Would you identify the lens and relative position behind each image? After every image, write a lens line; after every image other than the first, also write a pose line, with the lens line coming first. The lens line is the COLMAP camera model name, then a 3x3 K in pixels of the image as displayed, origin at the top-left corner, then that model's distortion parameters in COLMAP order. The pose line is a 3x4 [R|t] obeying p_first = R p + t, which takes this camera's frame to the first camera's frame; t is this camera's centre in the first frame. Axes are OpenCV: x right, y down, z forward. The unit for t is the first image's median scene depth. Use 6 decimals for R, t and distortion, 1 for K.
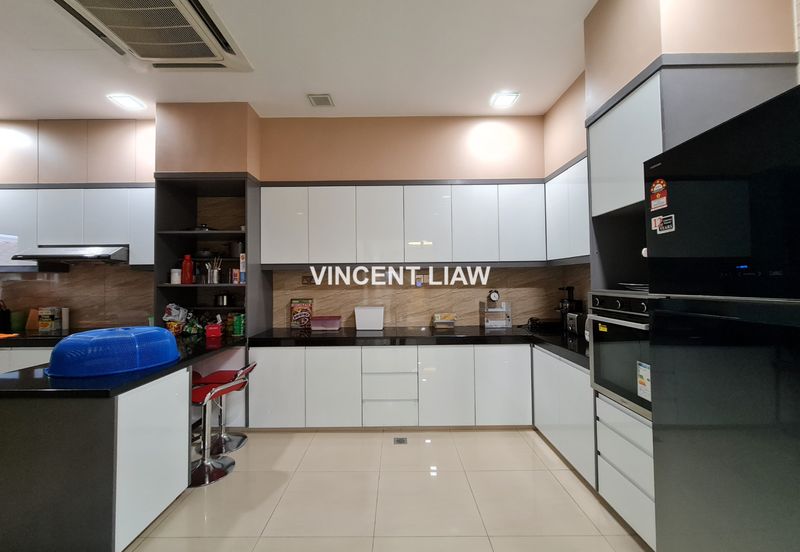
lens RADIAL K [[325.3, 0, 400.3], [0, 325.3, 273.1], [0, 0, 1]] dist [0.001163, 0.000653]
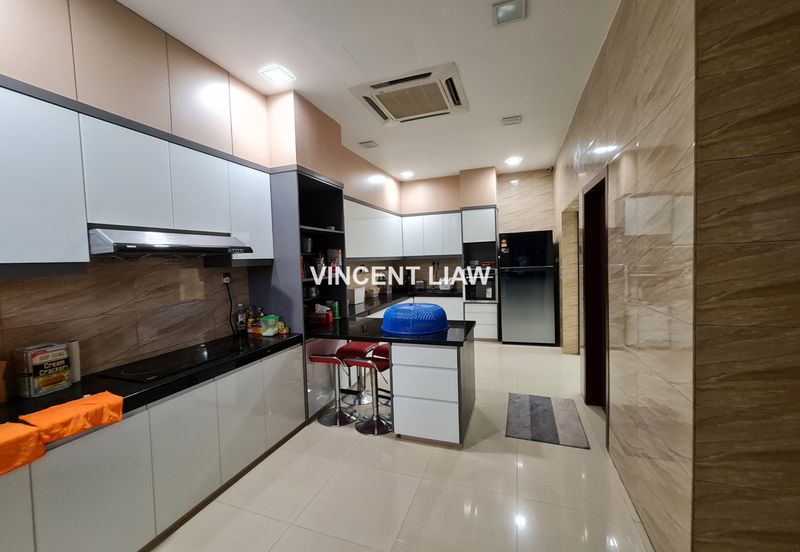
lens RADIAL K [[325.3, 0, 400.3], [0, 325.3, 273.1], [0, 0, 1]] dist [0.001163, 0.000653]
pose [[0.338542, -0.042475, 0.939992, -1.545329], [0.010798, 0.999090, 0.041256, -0.022552], [-0.940889, -0.003816, 0.338693, 0.378228]]
